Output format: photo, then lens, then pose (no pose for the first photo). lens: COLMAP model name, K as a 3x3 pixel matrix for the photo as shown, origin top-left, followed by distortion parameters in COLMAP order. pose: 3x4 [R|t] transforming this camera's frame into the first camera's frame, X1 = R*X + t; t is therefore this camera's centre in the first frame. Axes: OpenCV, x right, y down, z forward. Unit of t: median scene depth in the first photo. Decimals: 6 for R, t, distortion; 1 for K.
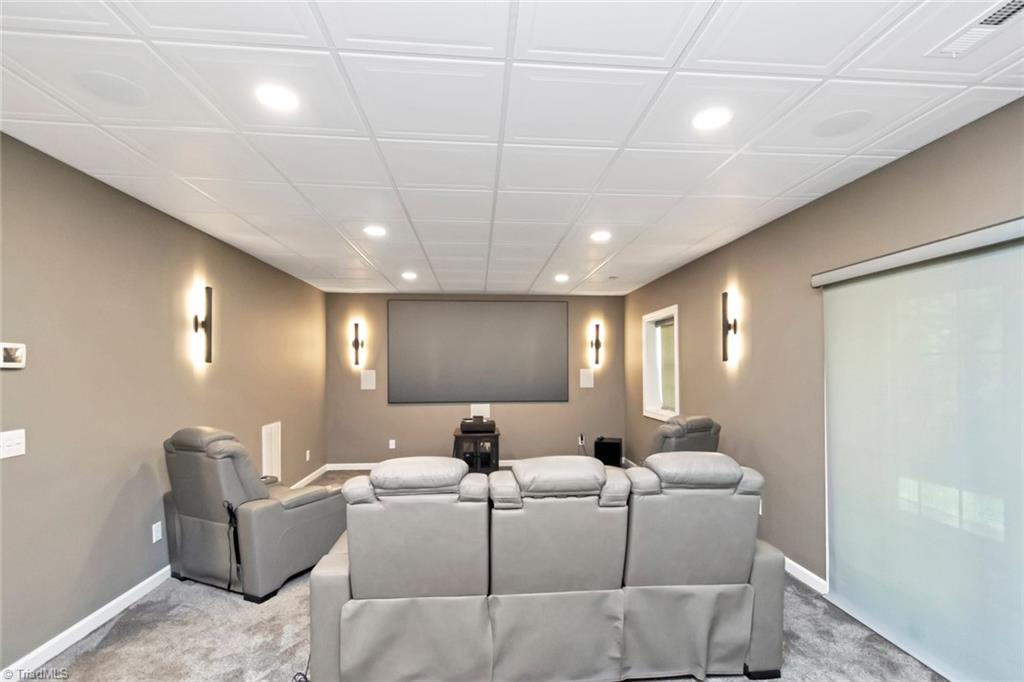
lens RADIAL K [[466.5, 0, 506.6], [0, 466.5, 365.6], [0, 0, 1]] dist [0.000841, -0.000089]
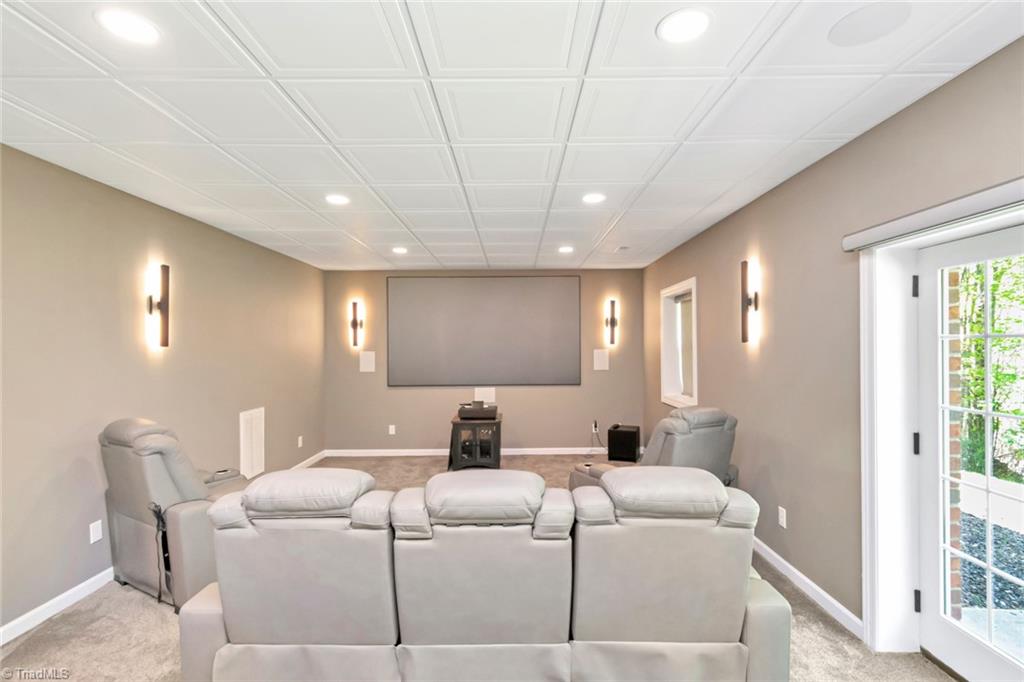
lens RADIAL K [[466.5, 0, 512.1], [0, 466.5, 344.5], [0, 0, 1]] dist [0.000841, -0.000089]
pose [[0.996520, -0.003523, -0.083283, 0.149570], [0.003797, 0.999988, 0.003132, -0.012738], [0.083271, -0.003438, 0.996521, 0.152802]]
